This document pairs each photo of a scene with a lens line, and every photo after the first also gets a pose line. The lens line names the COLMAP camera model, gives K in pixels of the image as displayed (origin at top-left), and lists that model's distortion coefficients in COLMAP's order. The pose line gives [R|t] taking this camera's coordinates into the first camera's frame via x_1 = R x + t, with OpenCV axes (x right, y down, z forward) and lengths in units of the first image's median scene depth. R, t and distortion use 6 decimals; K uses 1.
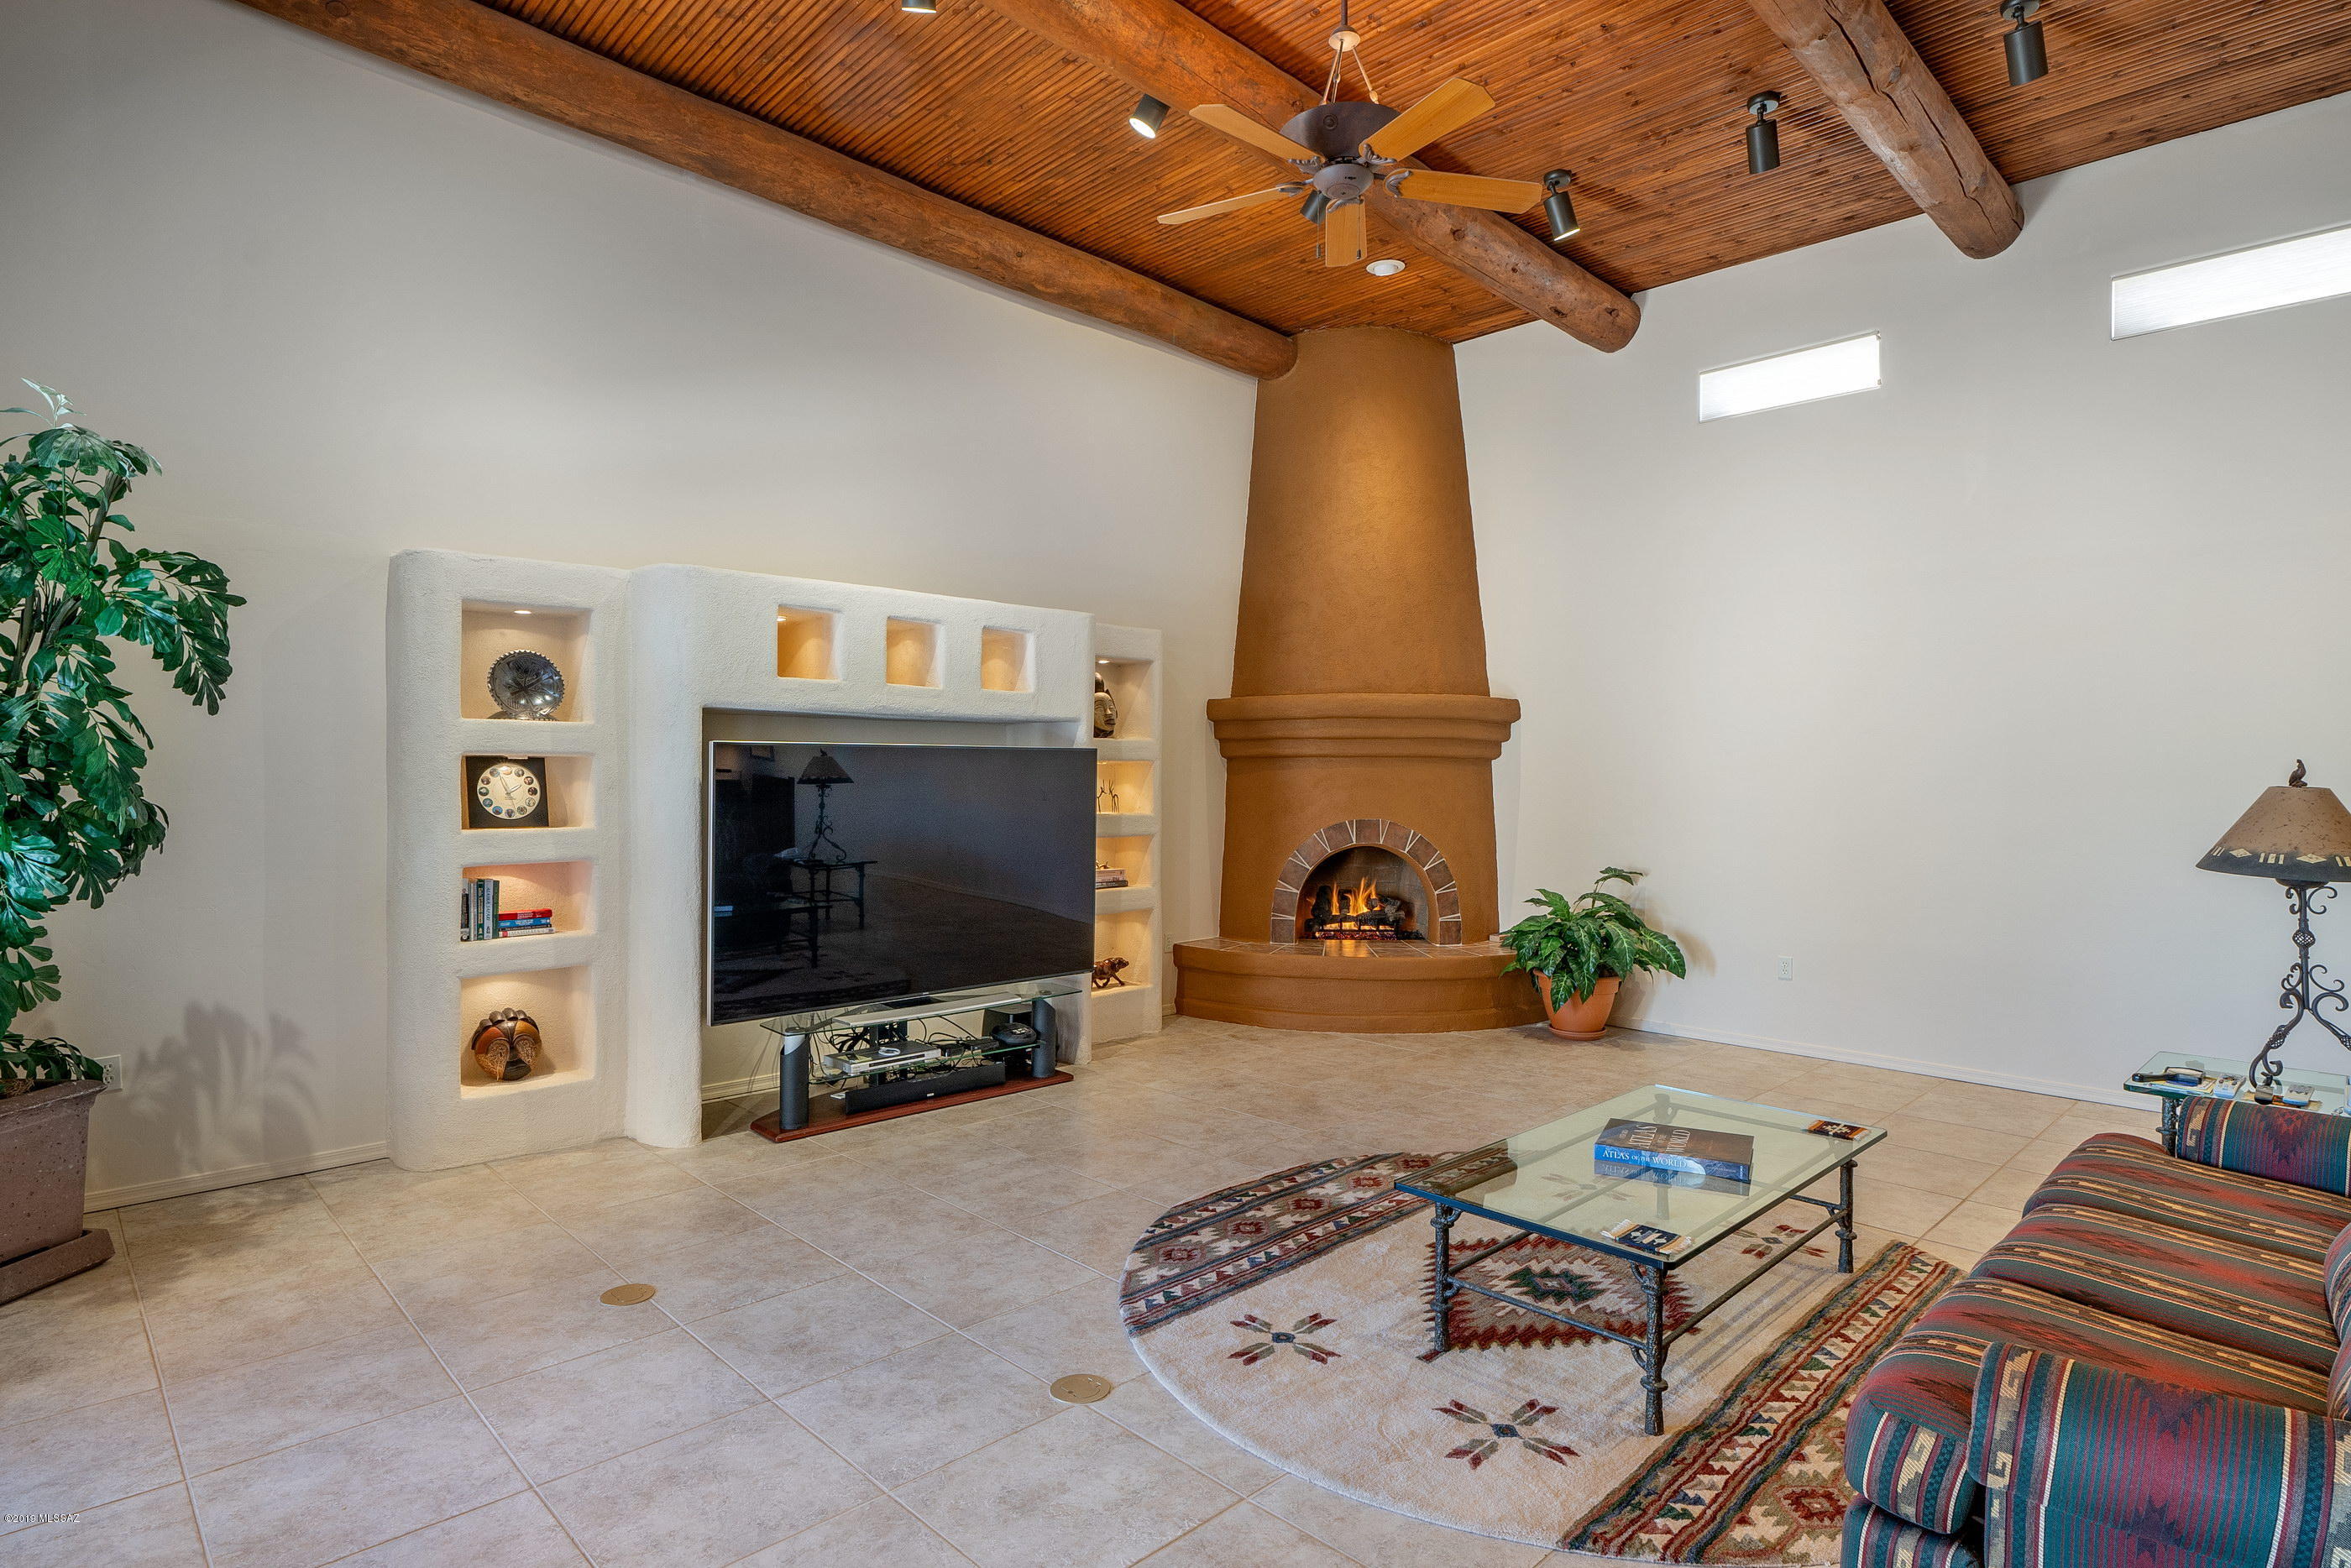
lens RADIAL K [[1251.4, 0, 1174.8], [0, 1251.4, 777.8], [0, 0, 1]] dist [0.002104, -0.002234]
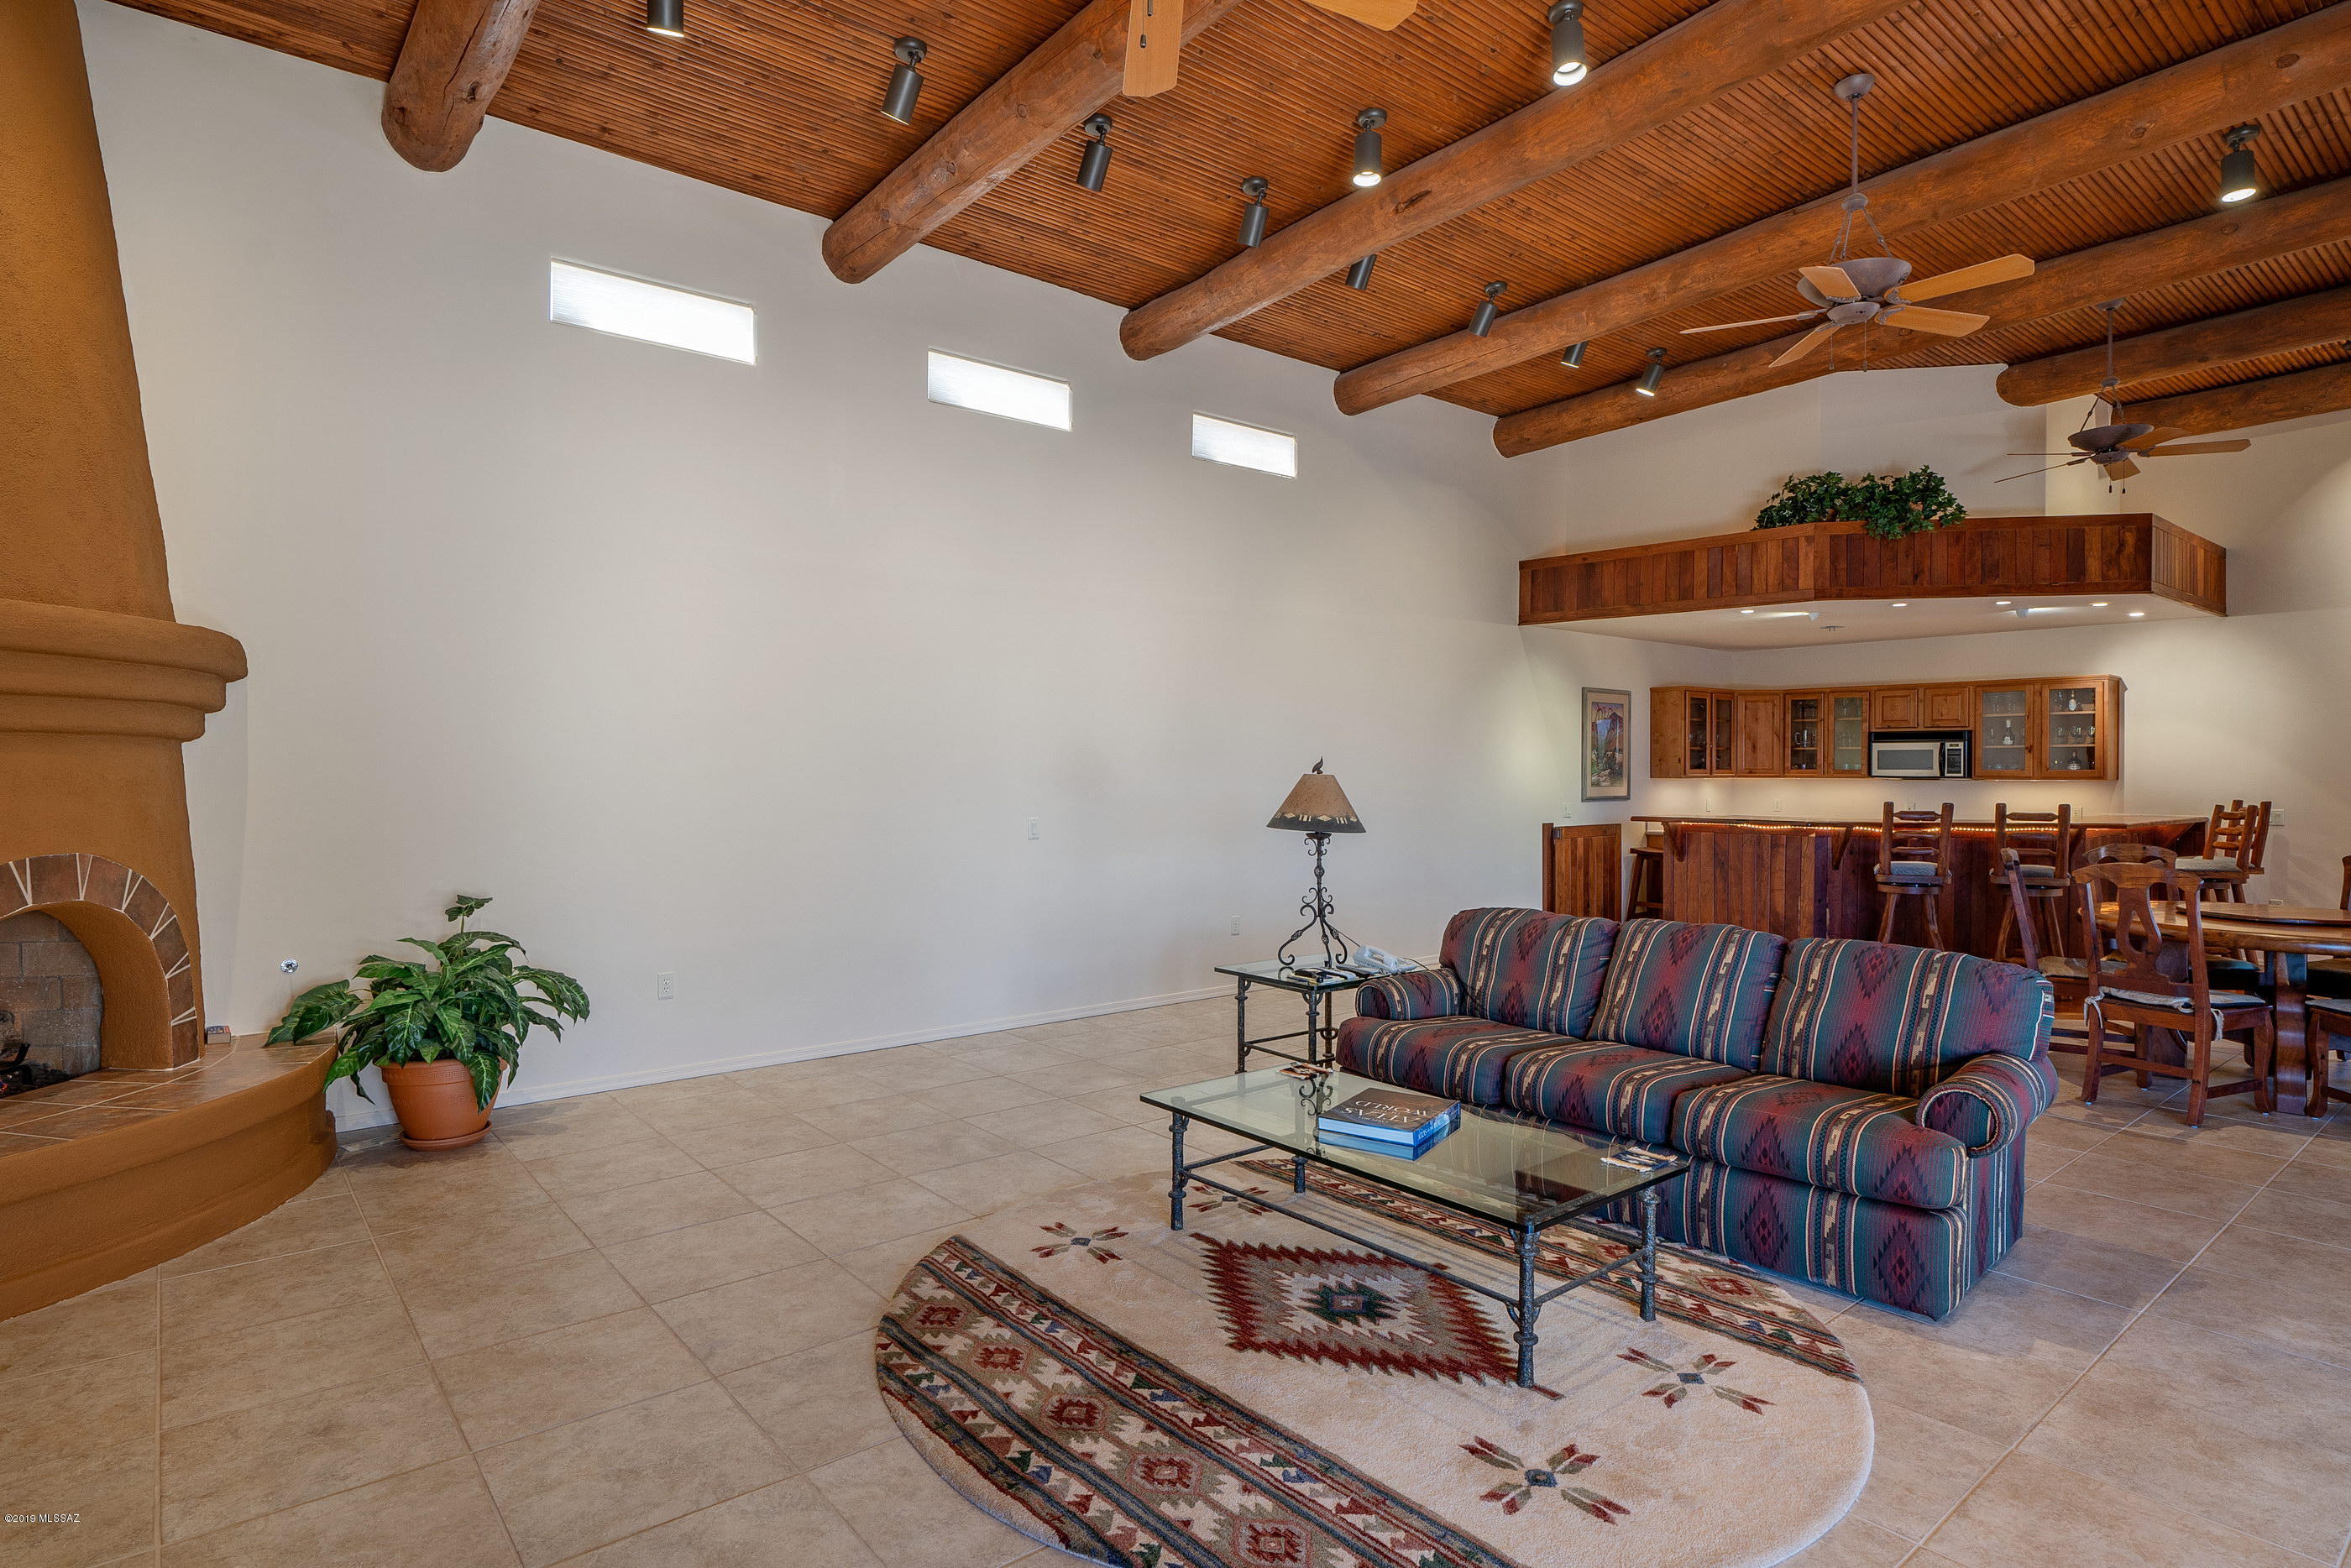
lens RADIAL K [[1251.4, 0, 1161.0], [0, 1251.4, 761.6], [0, 0, 1]] dist [0.002104, -0.002234]
pose [[0.074133, -0.001238, 0.997248, -0.486307], [0.001181, 0.999999, 0.001154, -0.006807], [-0.997248, 0.001092, 0.074134, 0.790948]]
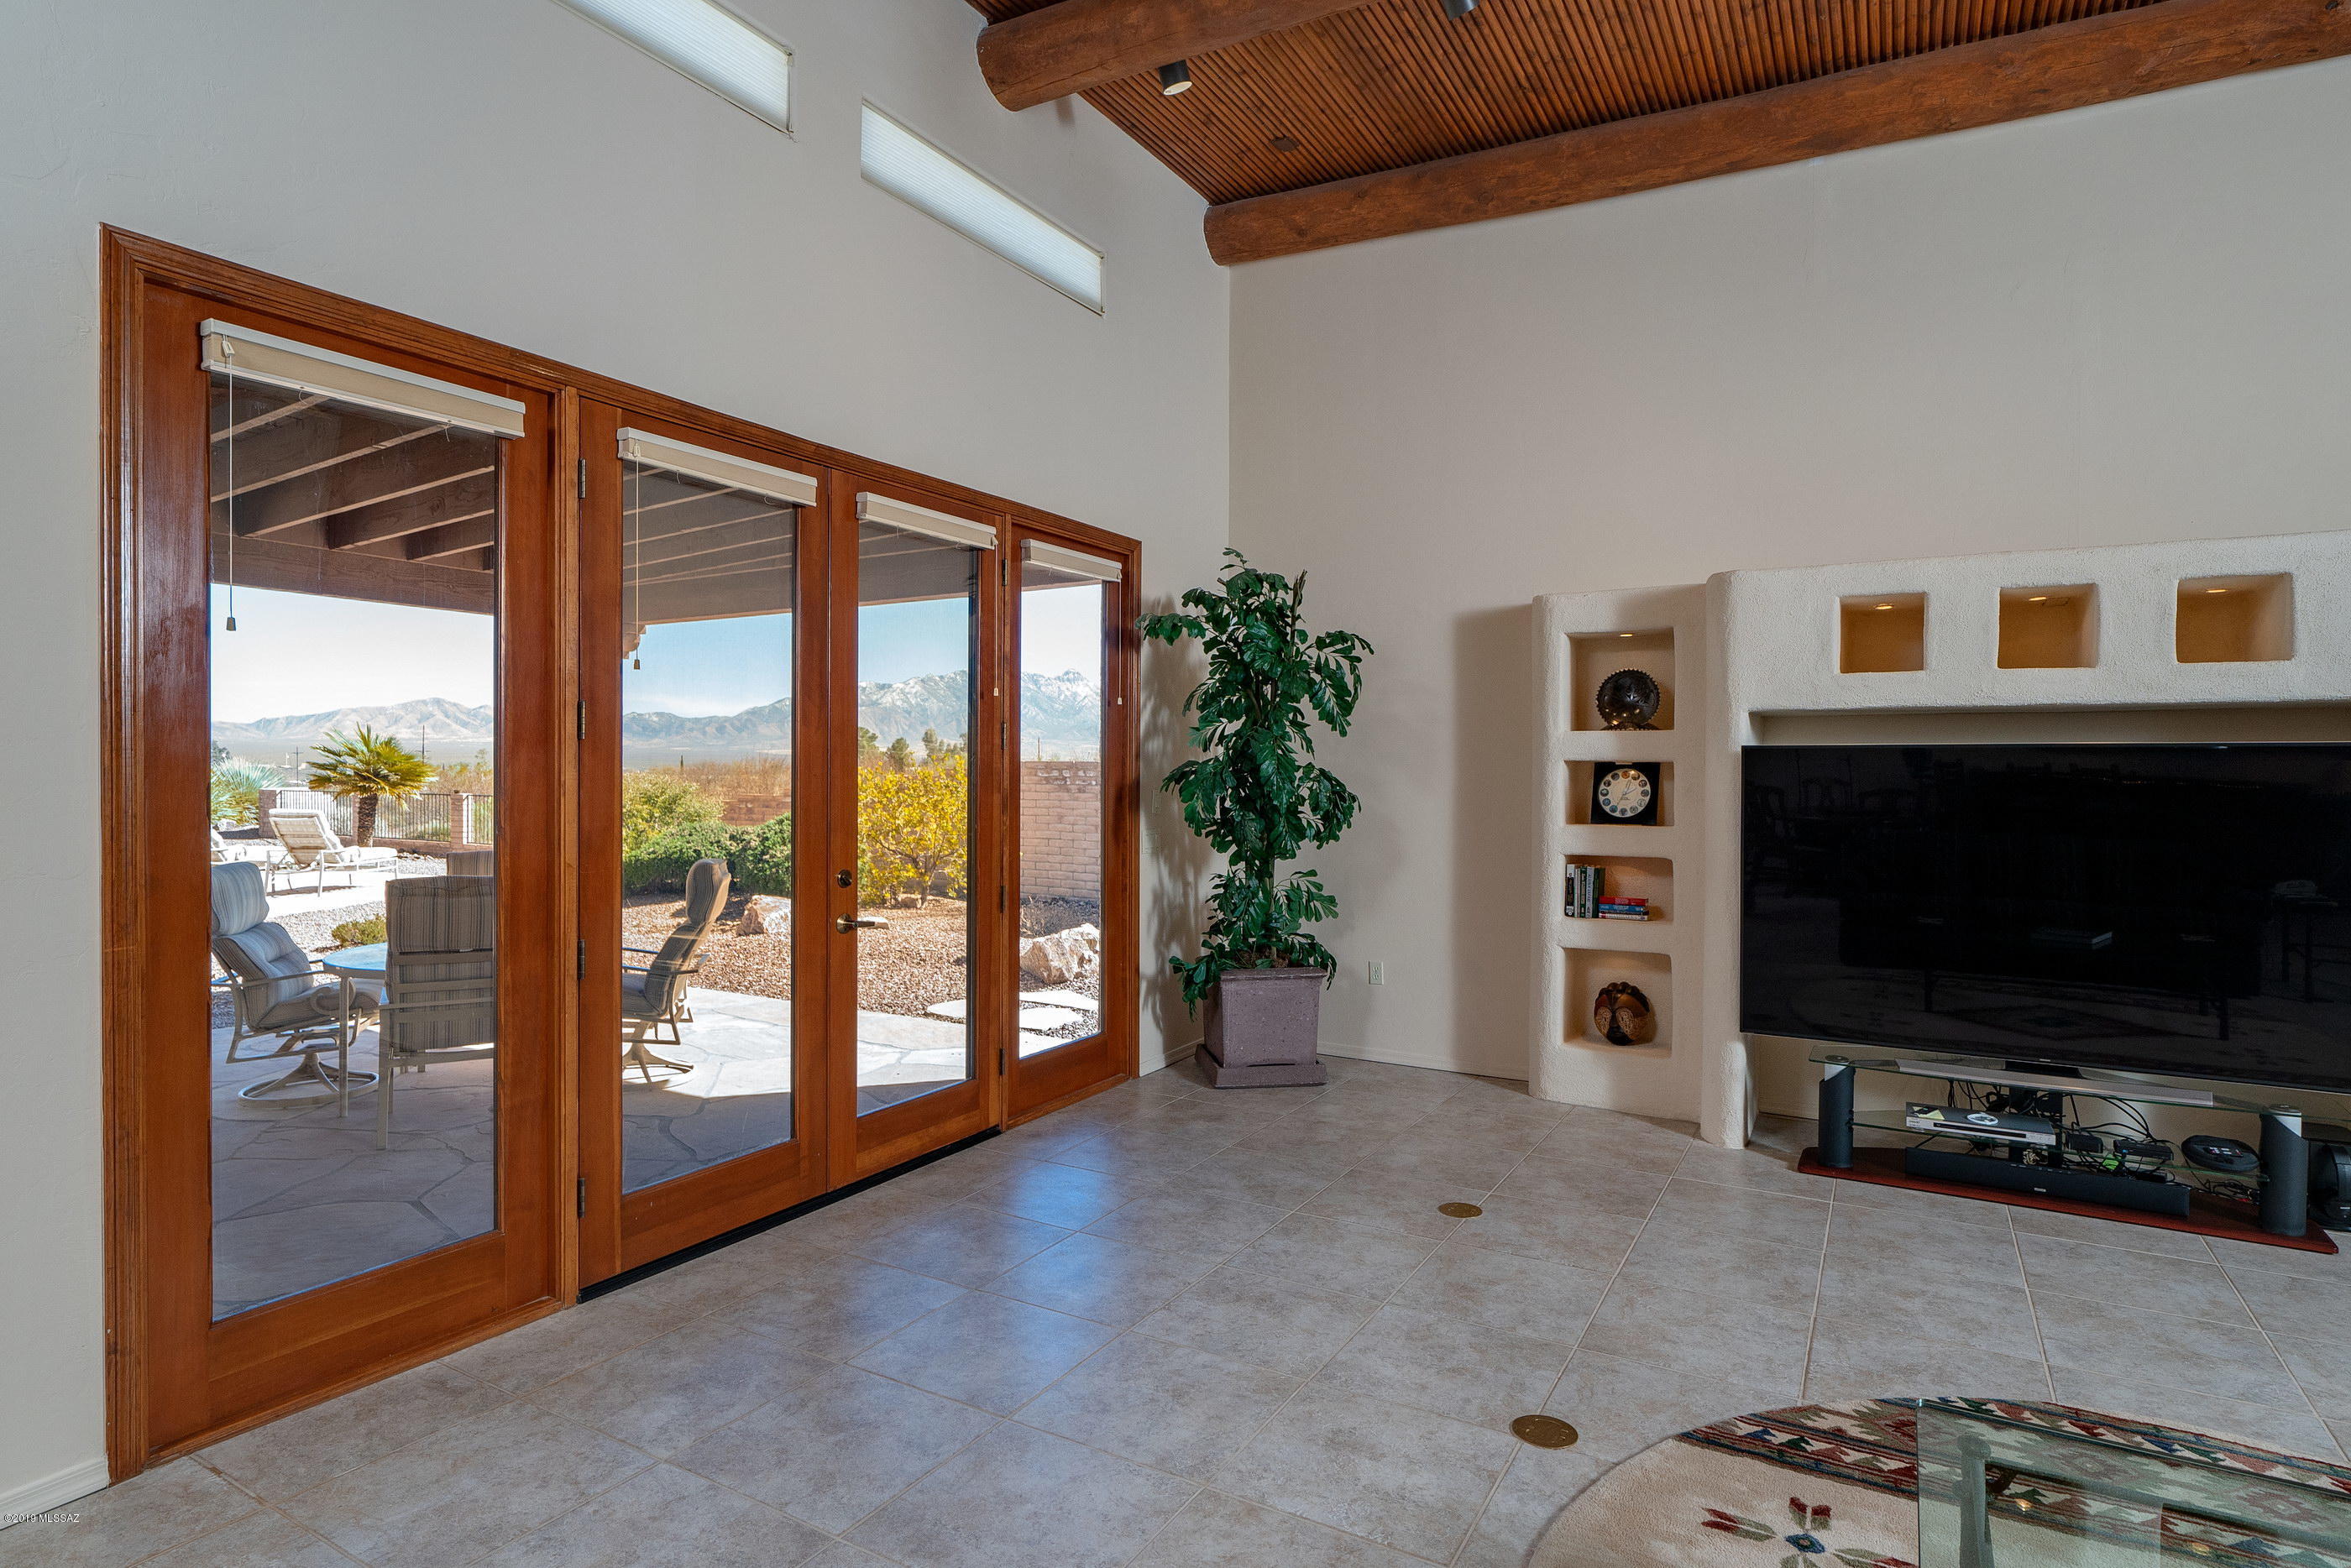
lens RADIAL K [[1251.4, 0, 1160.5], [0, 1251.4, 784.1], [0, 0, 1]] dist [0.002104, -0.002234]
pose [[0.265363, 0.011500, -0.964080, 0.466747], [-0.009716, 0.999910, 0.009253, -0.004081], [0.964100, 0.006911, 0.265451, 0.288831]]
